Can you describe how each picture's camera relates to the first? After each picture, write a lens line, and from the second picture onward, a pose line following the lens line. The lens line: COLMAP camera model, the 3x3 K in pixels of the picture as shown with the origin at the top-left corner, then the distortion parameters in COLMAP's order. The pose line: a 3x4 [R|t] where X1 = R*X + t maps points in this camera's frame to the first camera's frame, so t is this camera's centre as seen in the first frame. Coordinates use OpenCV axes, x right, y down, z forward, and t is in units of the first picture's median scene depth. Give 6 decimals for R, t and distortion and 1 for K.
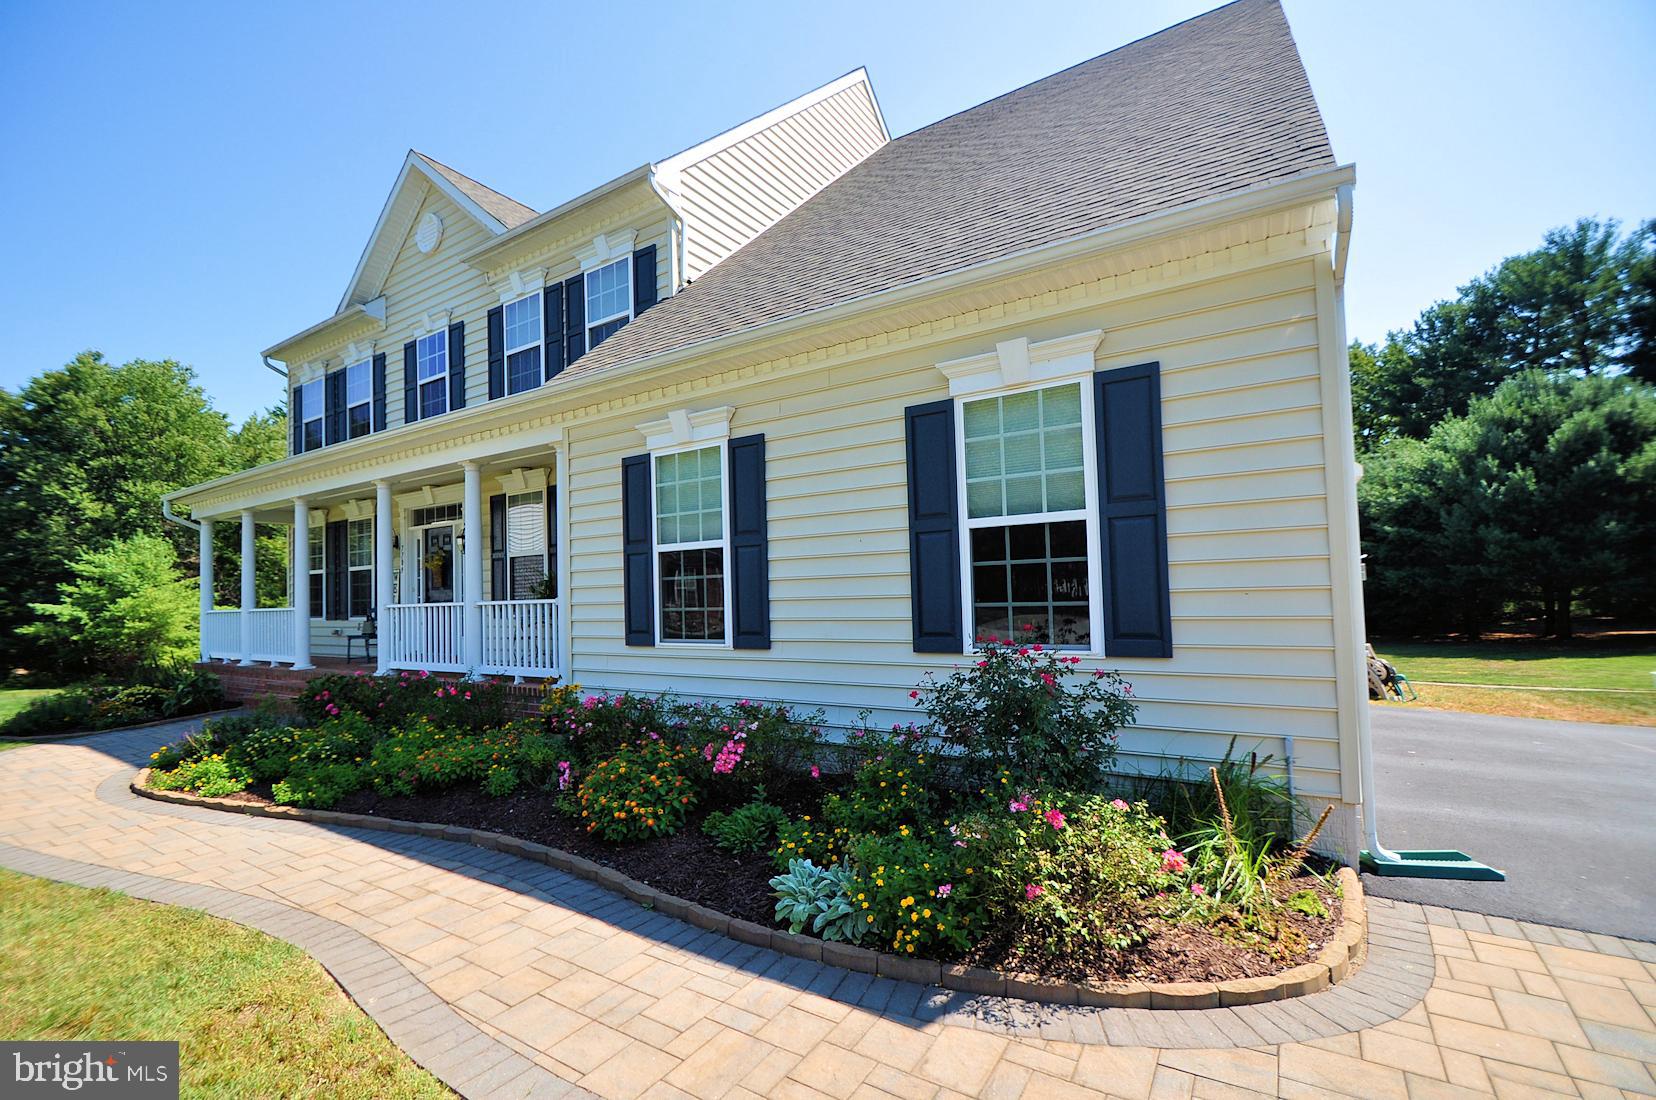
lens RADIAL K [[720.0, 0, 822.3], [0, 720.0, 557.4], [0, 0, 1]] dist [0.003030, -0.003007]
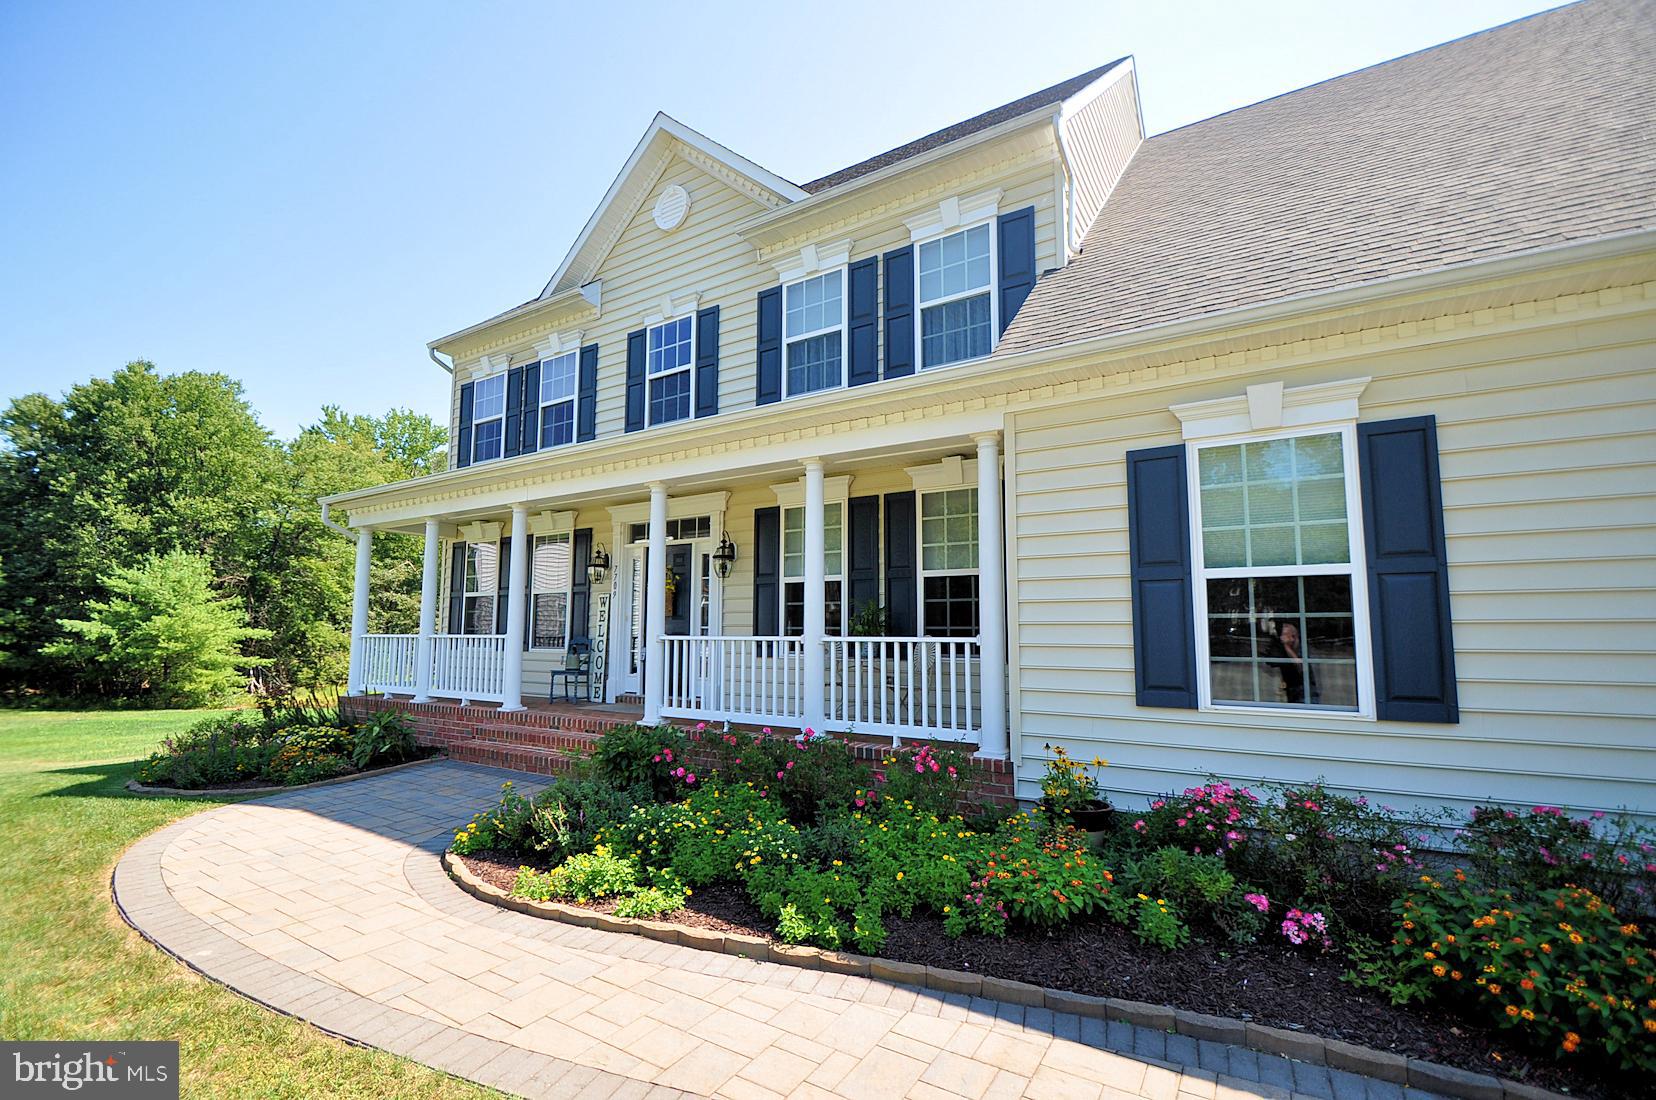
lens RADIAL K [[614.4, 0, 827.2], [0, 614.4, 588.8], [0, 0, 1]] dist [-0.005585, -0.000364]
pose [[0.994523, 0.045228, 0.094226, -0.392554], [-0.042093, 0.998501, -0.034997, 0.024399], [-0.095668, 0.030839, 0.994936, 0.251350]]
